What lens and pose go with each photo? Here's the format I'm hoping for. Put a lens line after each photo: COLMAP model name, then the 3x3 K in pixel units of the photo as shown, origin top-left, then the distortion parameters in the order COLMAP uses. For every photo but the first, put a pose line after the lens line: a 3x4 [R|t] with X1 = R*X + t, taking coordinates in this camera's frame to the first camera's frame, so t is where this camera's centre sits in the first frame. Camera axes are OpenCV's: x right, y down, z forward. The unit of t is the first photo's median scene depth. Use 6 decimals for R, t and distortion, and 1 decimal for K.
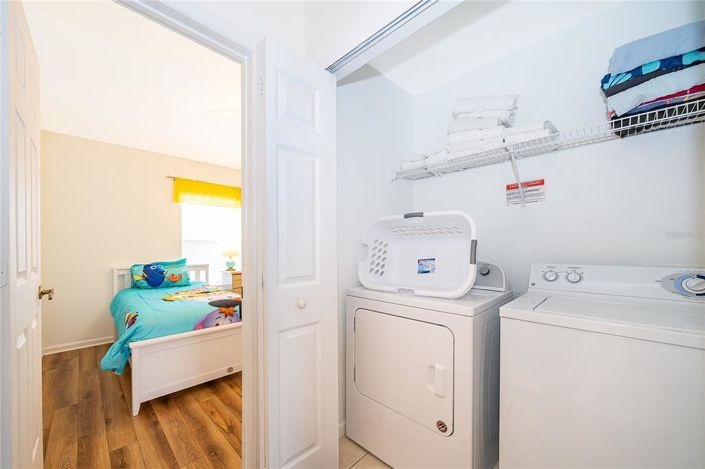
lens RADIAL K [[263.4, 0, 347.0], [0, 263.4, 251.9], [0, 0, 1]] dist [-0.001155, -0.000153]
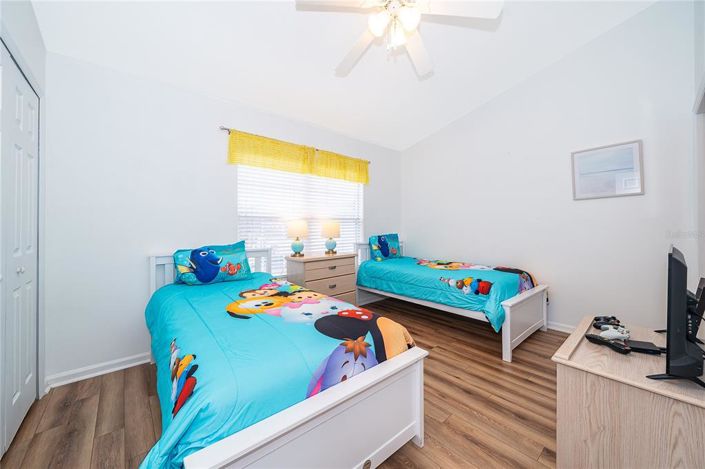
lens RADIAL K [[263.4, 0, 352.2], [0, 263.4, 229.4], [0, 0, 1]] dist [-0.001155, -0.000153]
pose [[0.997404, -0.000743, -0.072007, -0.296916], [0.000424, 0.999990, -0.004440, -0.002973], [0.072010, 0.004398, 0.997394, 0.335521]]
